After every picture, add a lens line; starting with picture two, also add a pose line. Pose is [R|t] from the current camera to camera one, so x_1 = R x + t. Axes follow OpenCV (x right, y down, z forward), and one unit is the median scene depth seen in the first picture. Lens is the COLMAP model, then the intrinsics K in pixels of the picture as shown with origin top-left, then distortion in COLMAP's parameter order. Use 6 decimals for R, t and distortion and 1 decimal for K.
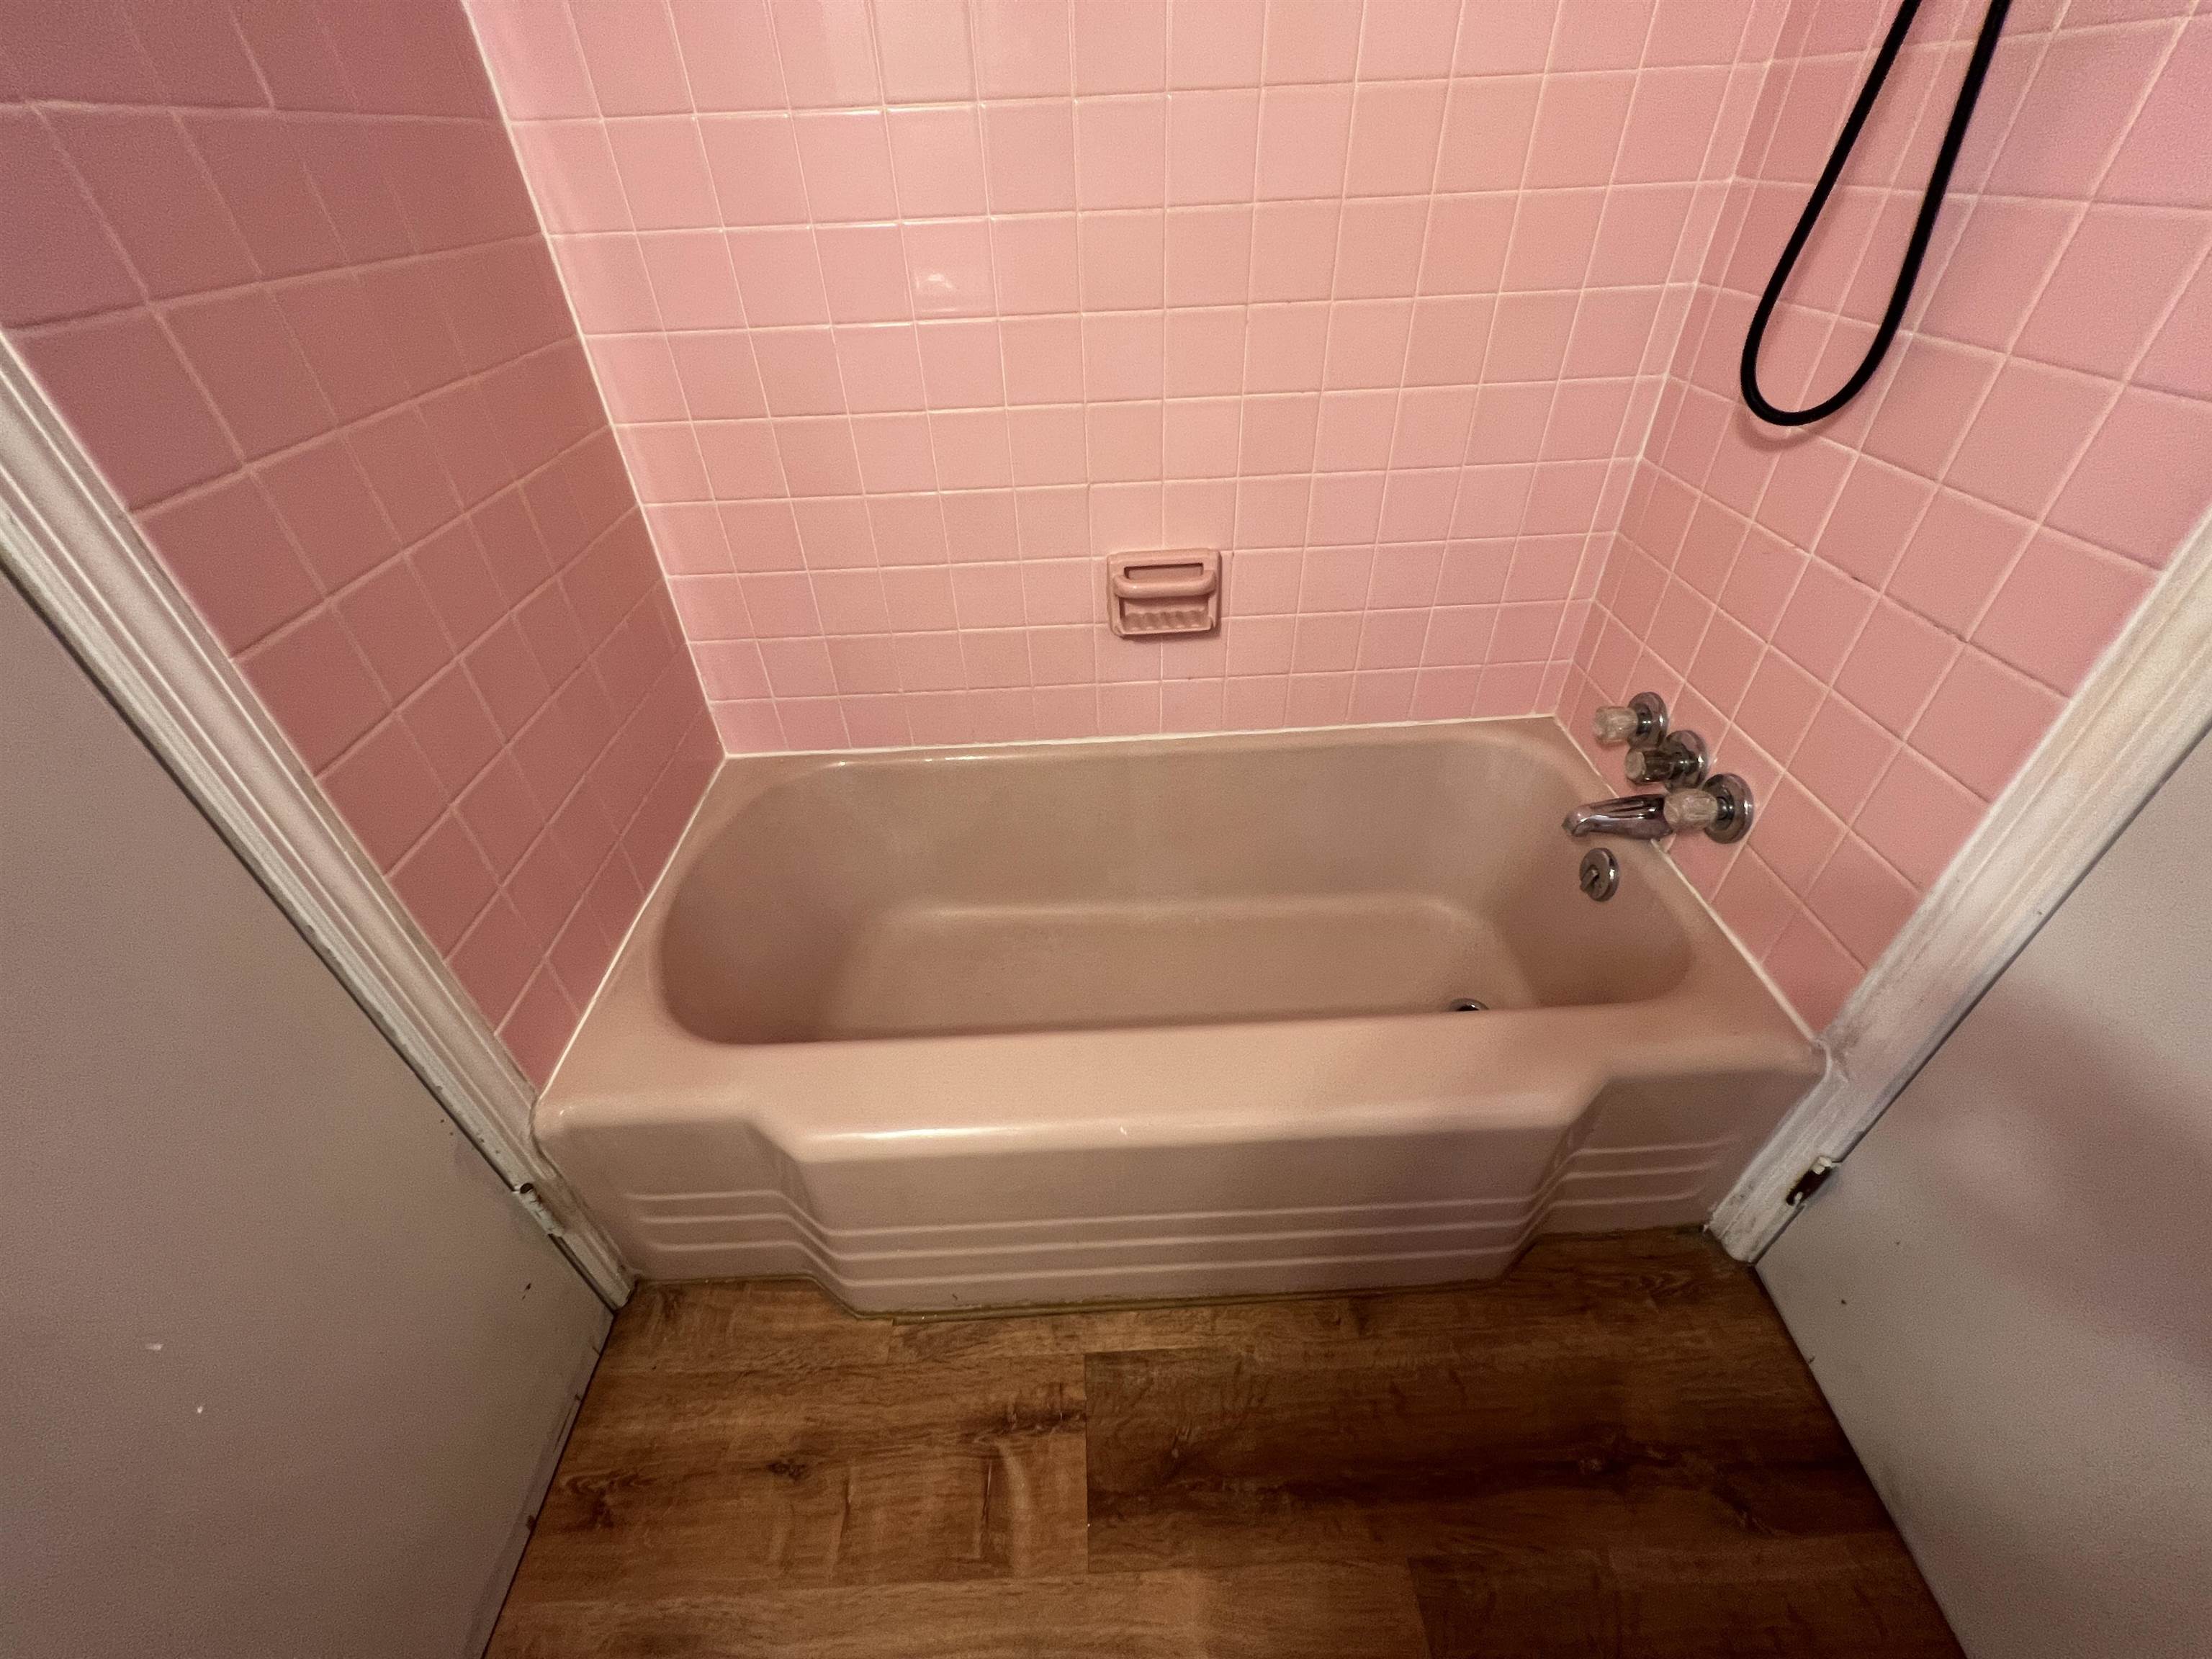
lens RADIAL K [[886.7, 0, 1099.6], [0, 886.7, 825.9], [0, 0, 1]] dist [-0.002005, 0.000438]
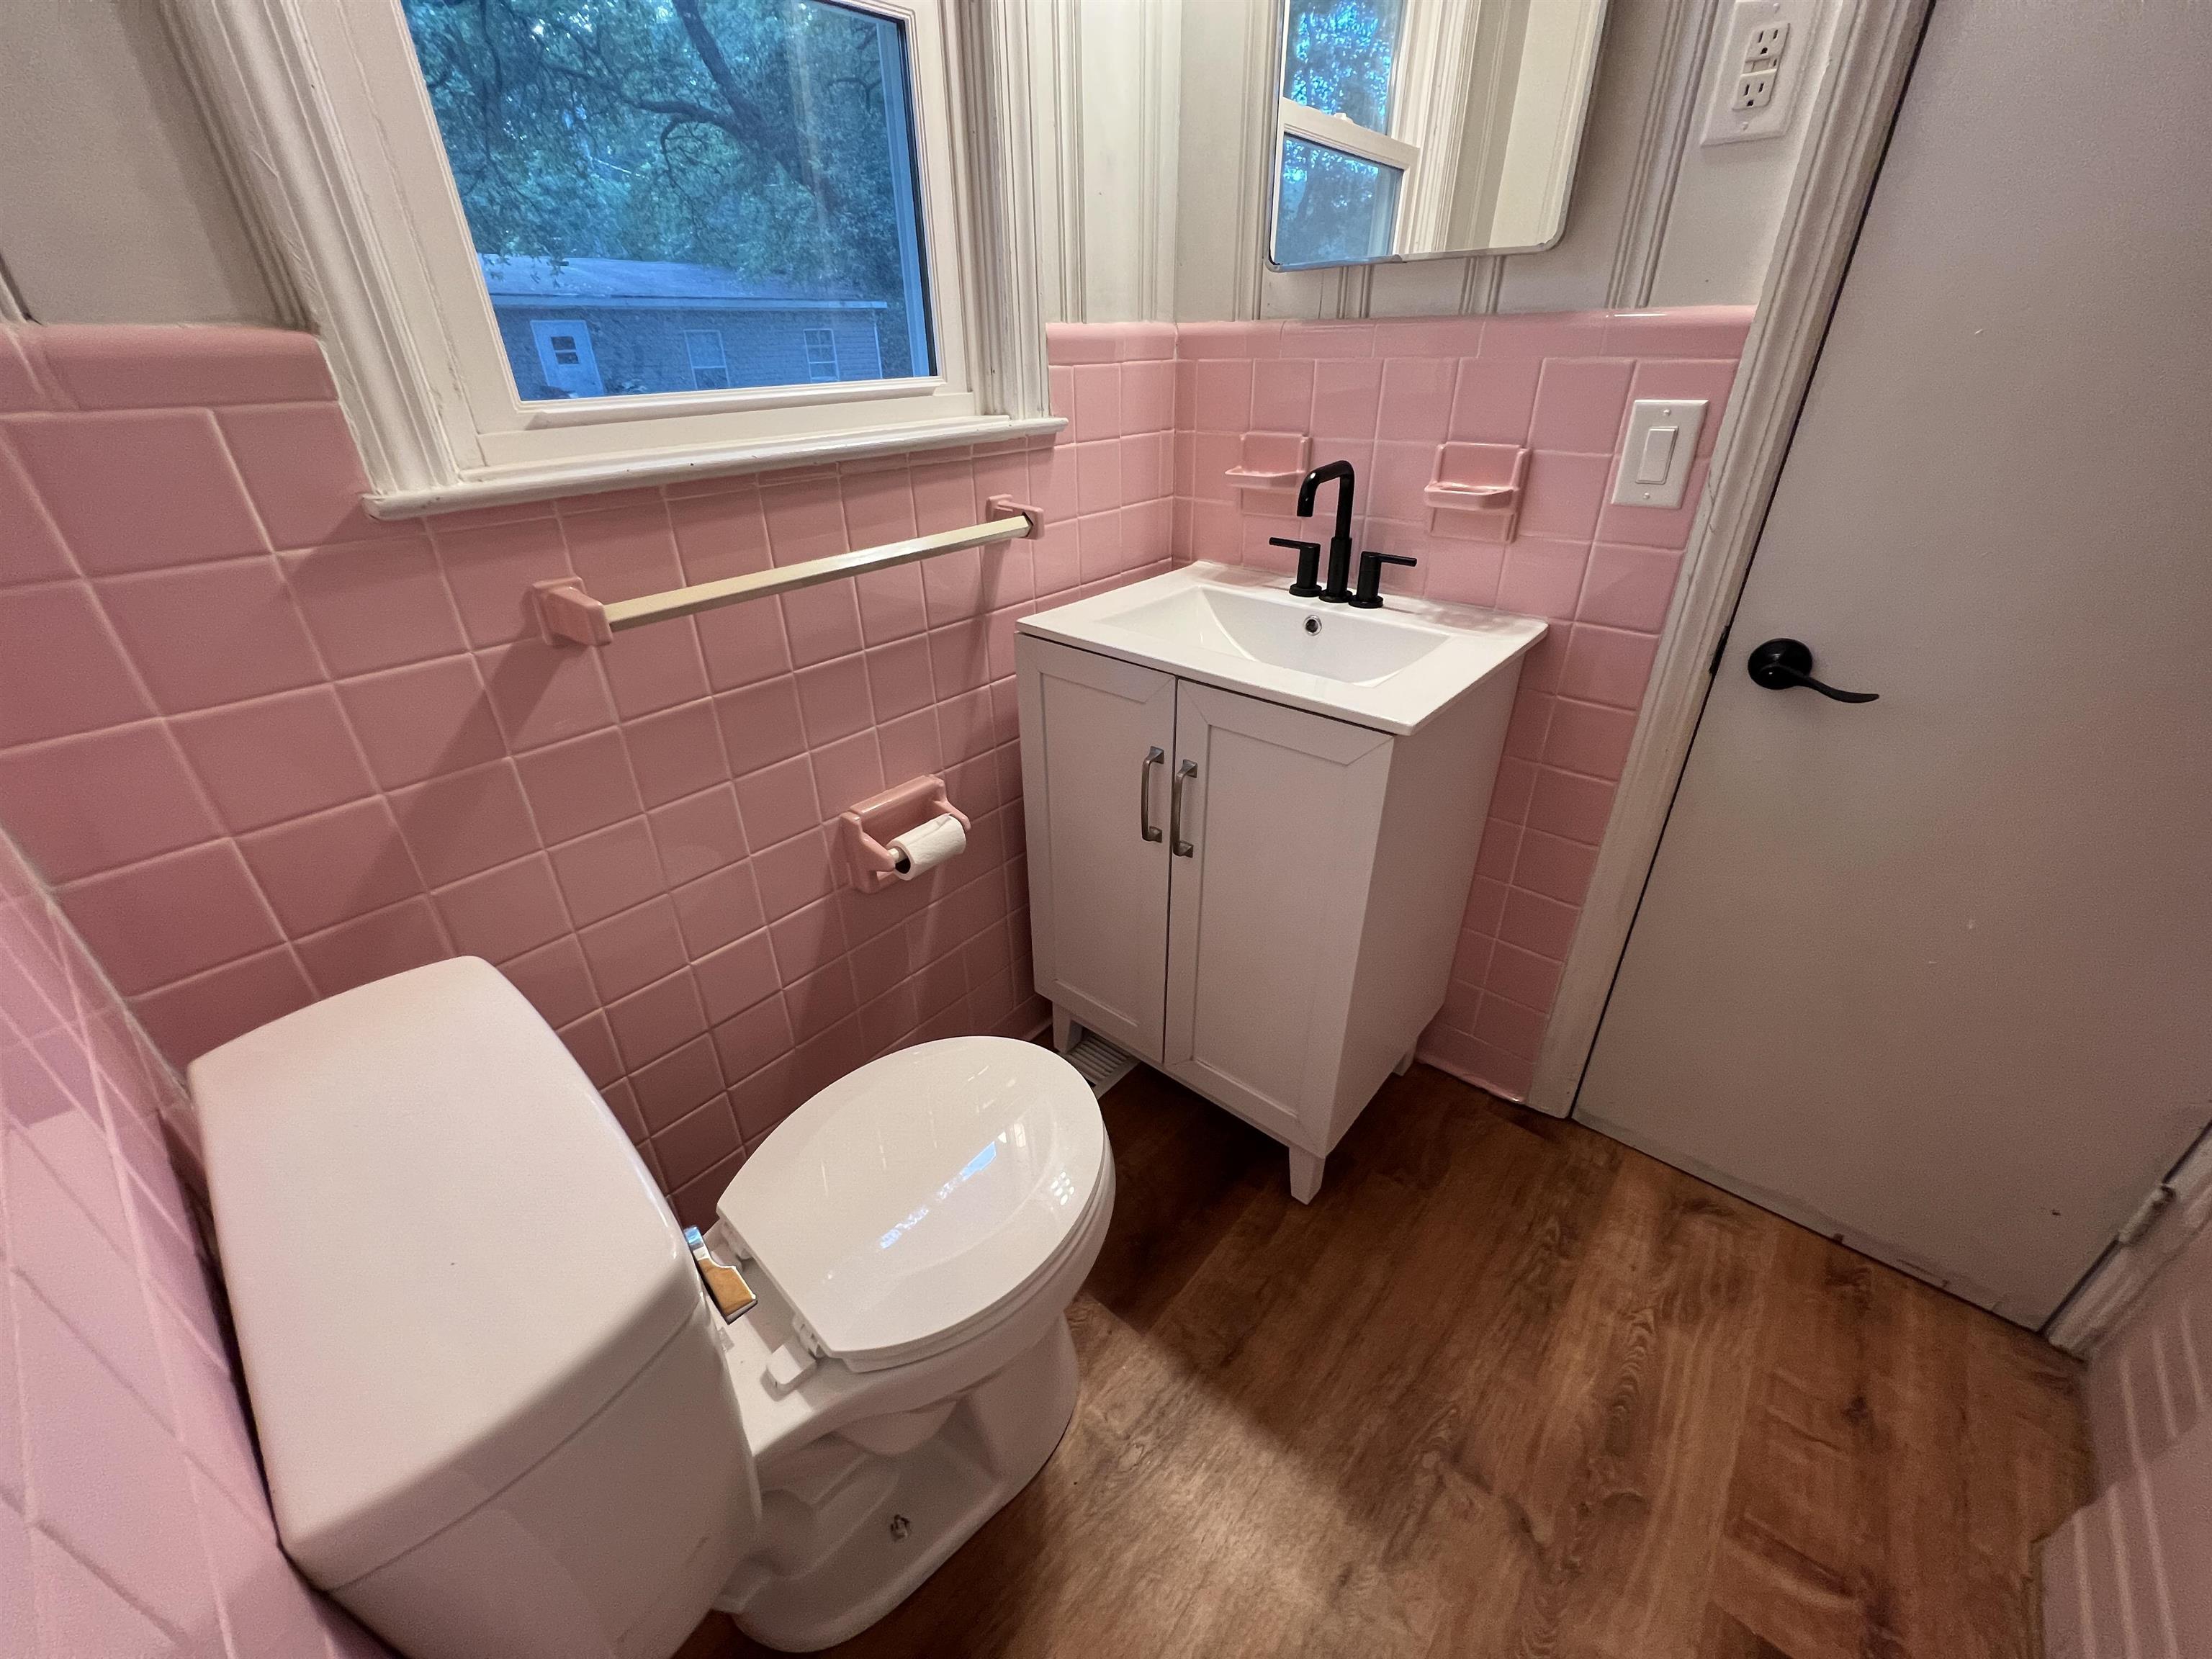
lens RADIAL K [[886.7, 0, 1099.6], [0, 886.7, 825.9], [0, 0, 1]] dist [-0.002005, 0.000438]
pose [[-0.668142, 0.396342, -0.629682, 0.679991], [-0.425436, 0.490796, 0.760344, -0.068659], [0.610402, 0.775907, -0.159303, 0.033679]]
